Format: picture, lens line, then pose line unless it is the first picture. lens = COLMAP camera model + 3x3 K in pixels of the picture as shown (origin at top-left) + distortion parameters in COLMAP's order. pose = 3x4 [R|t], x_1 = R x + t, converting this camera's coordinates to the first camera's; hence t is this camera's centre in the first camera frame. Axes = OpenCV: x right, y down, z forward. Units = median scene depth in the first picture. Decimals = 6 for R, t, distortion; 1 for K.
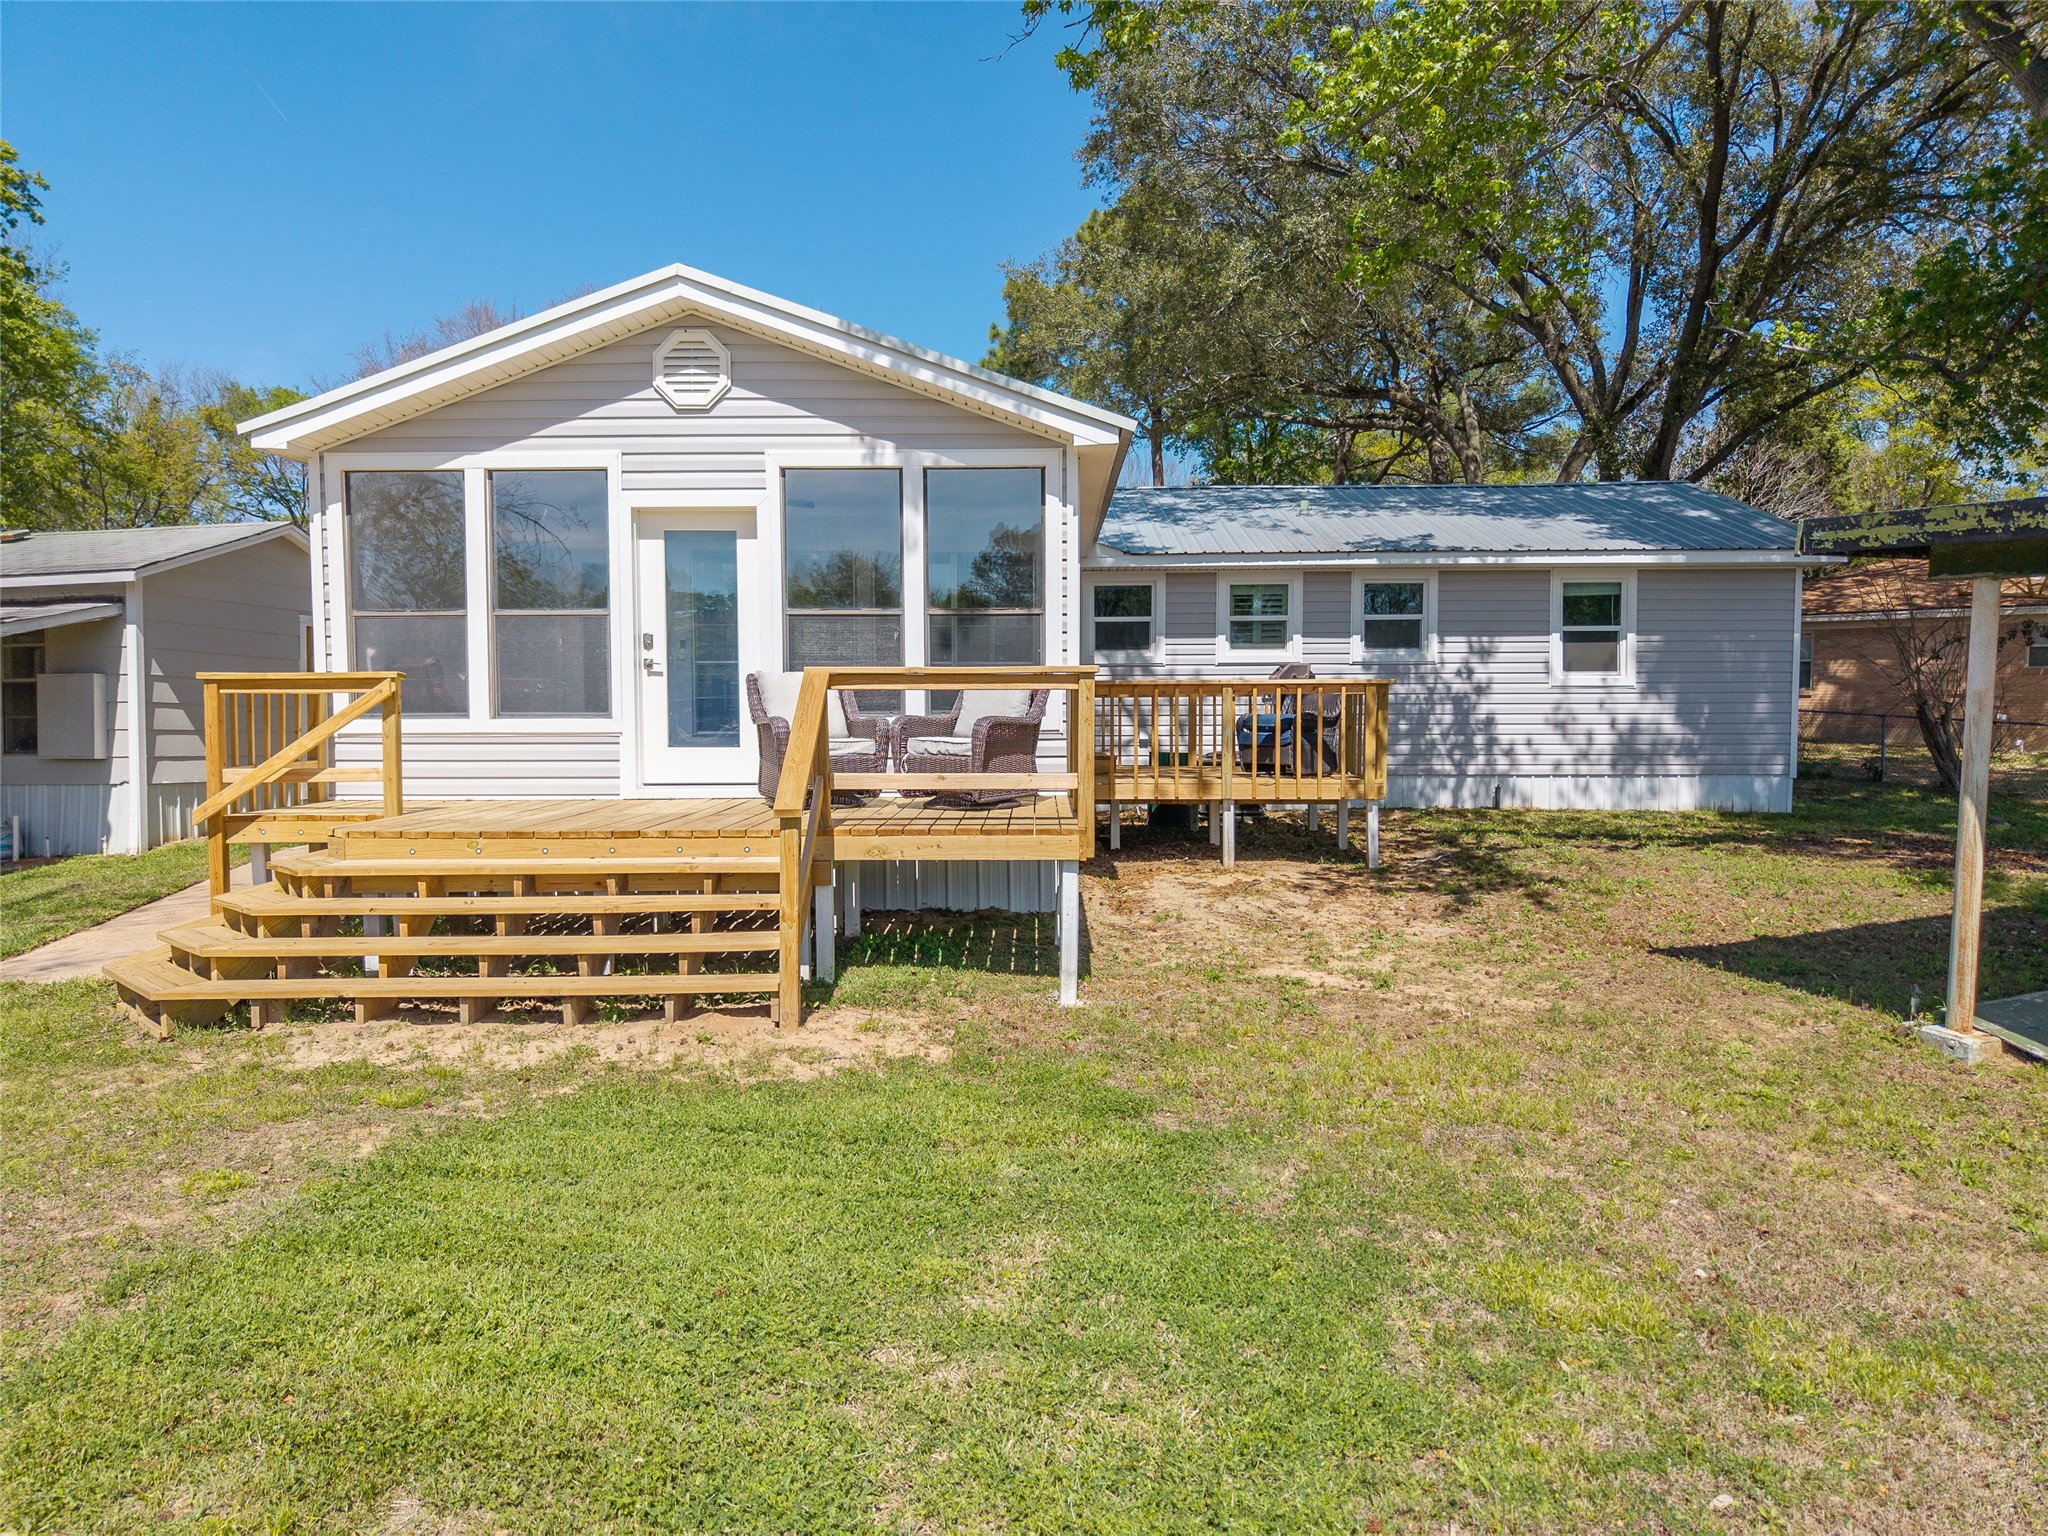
lens RADIAL K [[1391.4, 0, 1021.5], [0, 1391.4, 764.1], [0, 0, 1]] dist [0.014559, -0.001423]
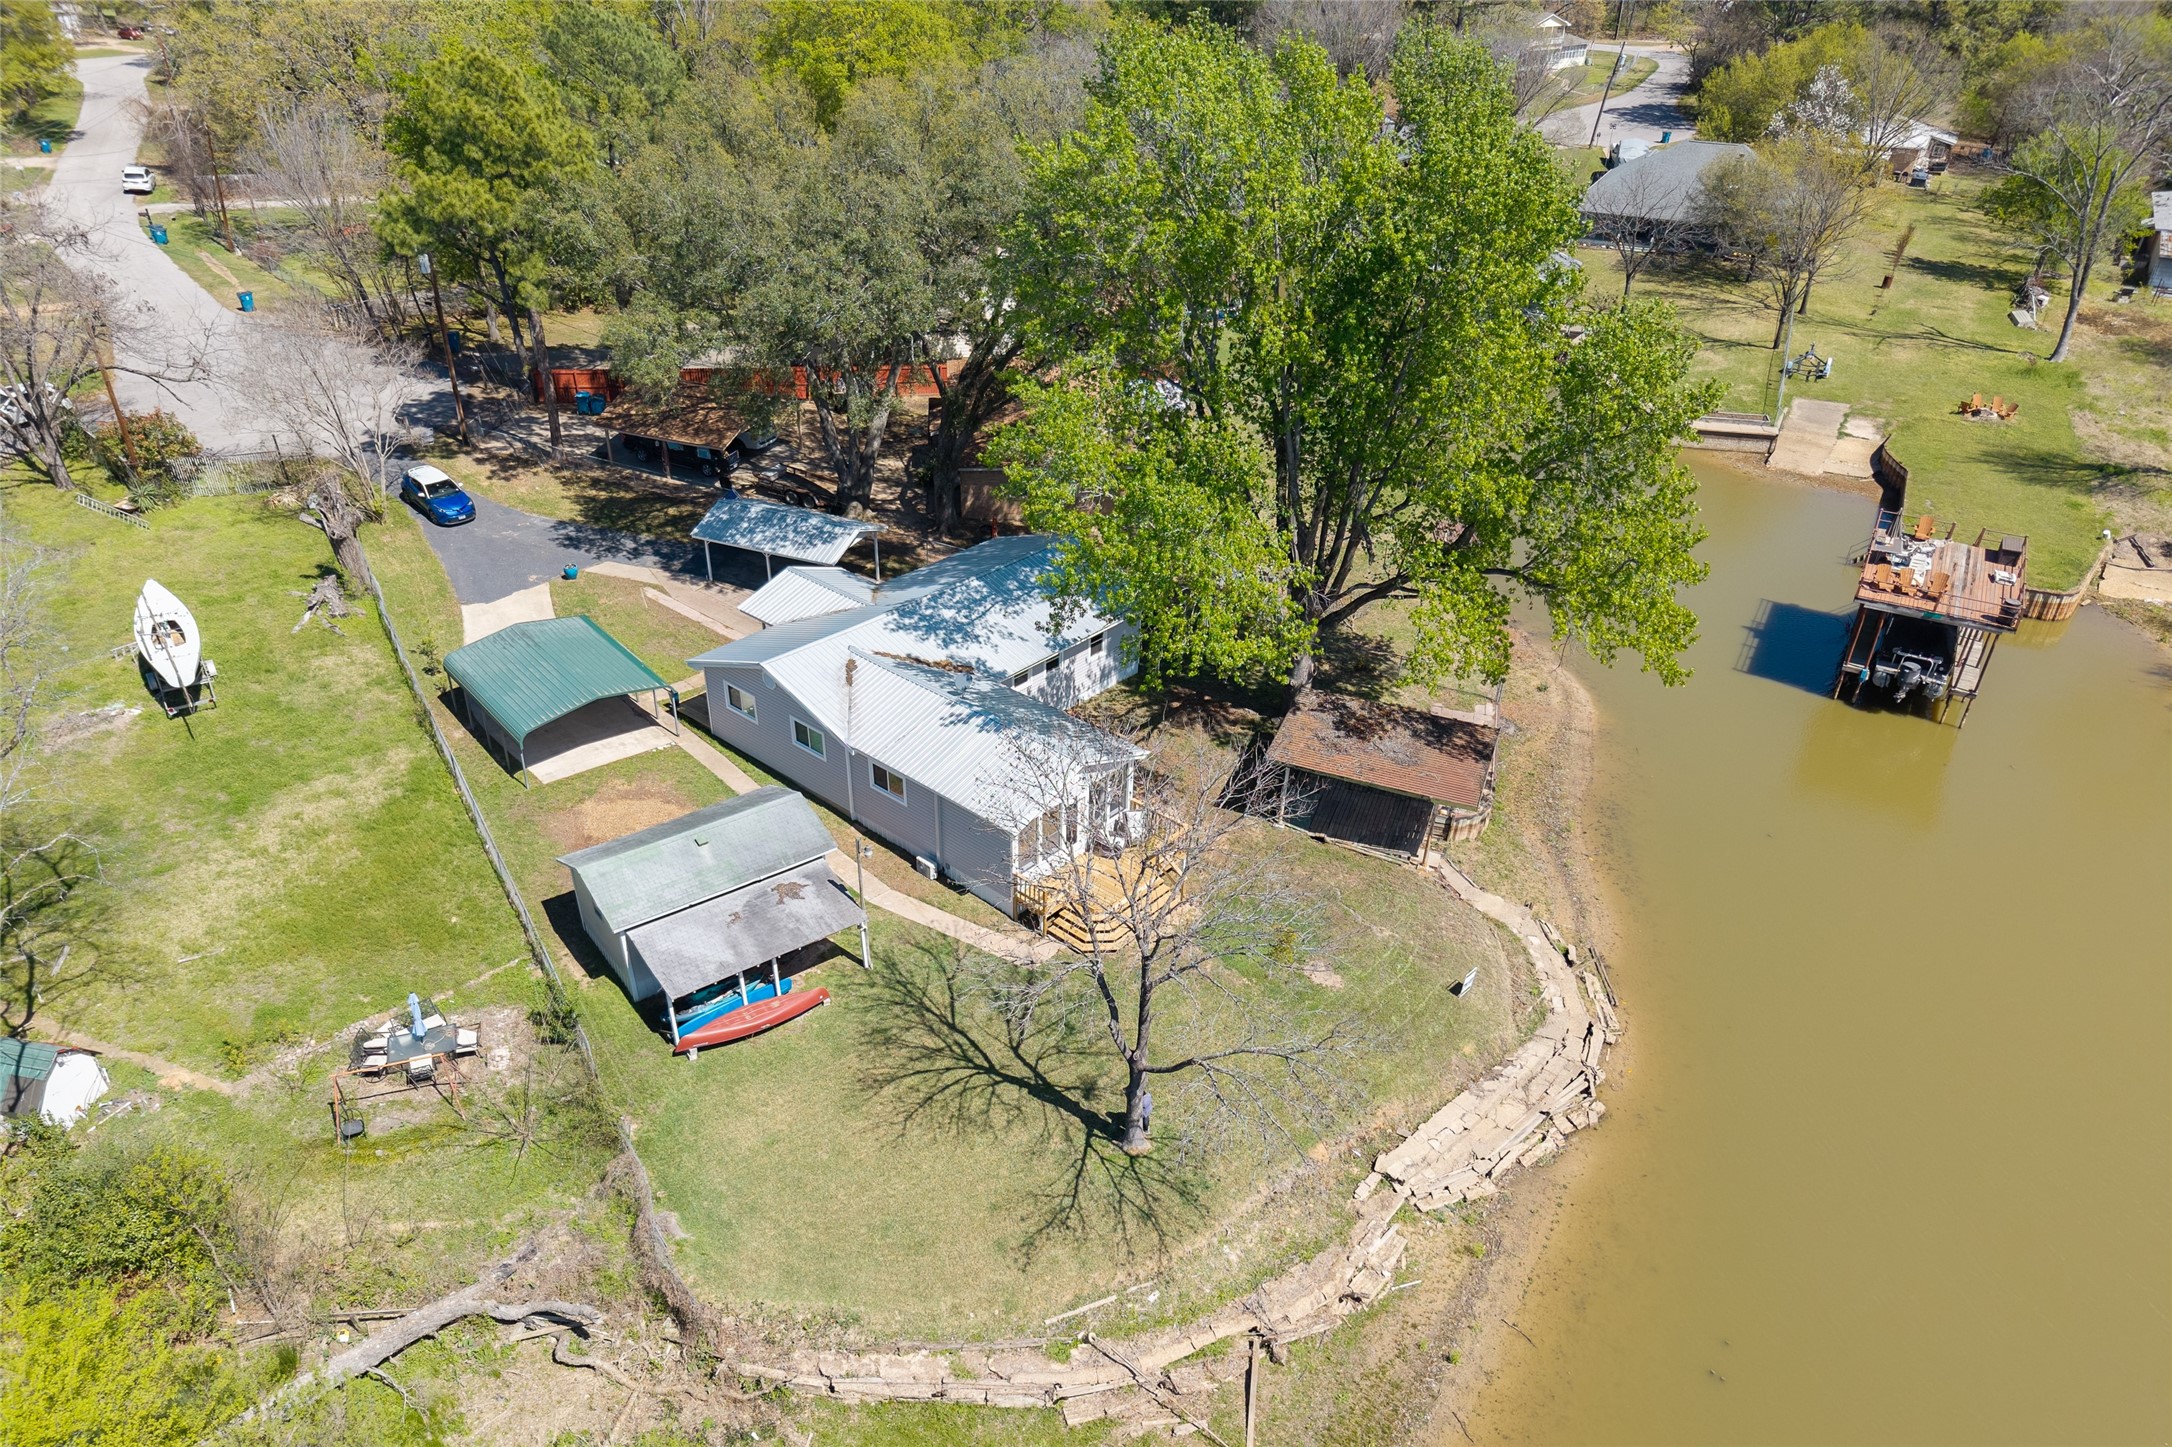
lens RADIAL K [[1460.4, 0, 1080.5], [0, 1460.4, 730.1], [0, 0, 1]] dist [0.027489, -0.017104]
pose [[0.662621, -0.373881, 0.648958, -3.006177], [0.035697, 0.881266, 0.471270, -2.458762], [-0.748104, -0.289108, 0.597292, -1.608305]]
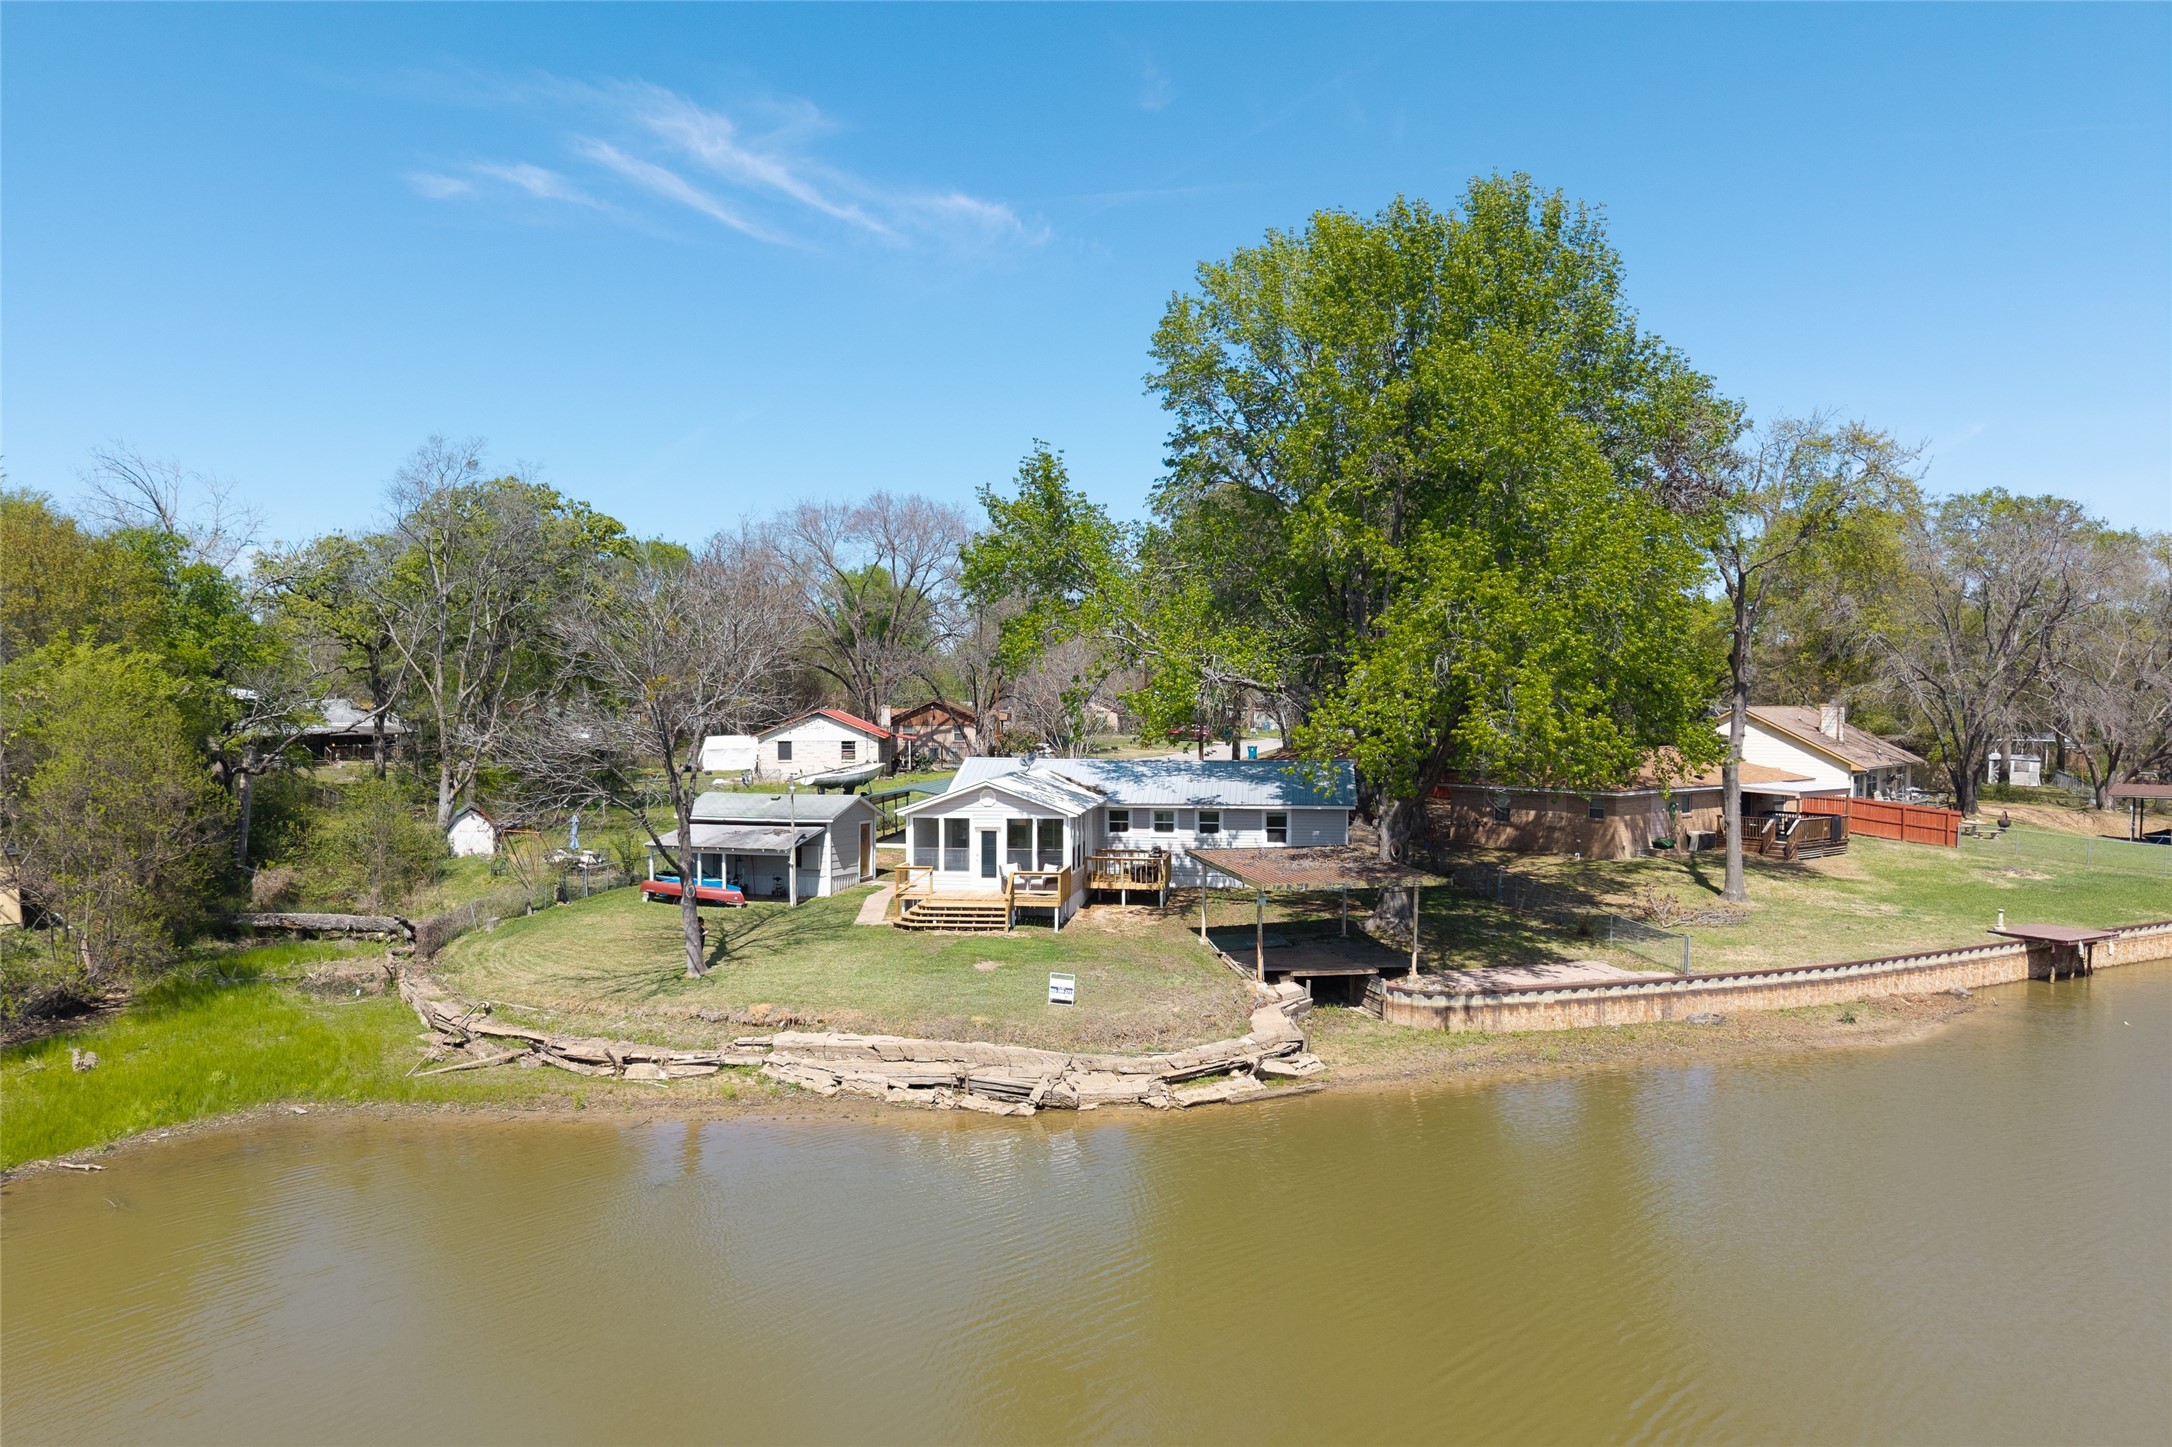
lens RADIAL K [[1460.4, 0, 1077.3], [0, 1460.4, 723.6], [0, 0, 1]] dist [0.027489, -0.017104]
pose [[0.992252, 0.004609, -0.124154, 0.648551], [-0.009317, 0.999258, -0.037369, -0.343603], [0.123890, 0.038236, 0.991559, -3.721527]]
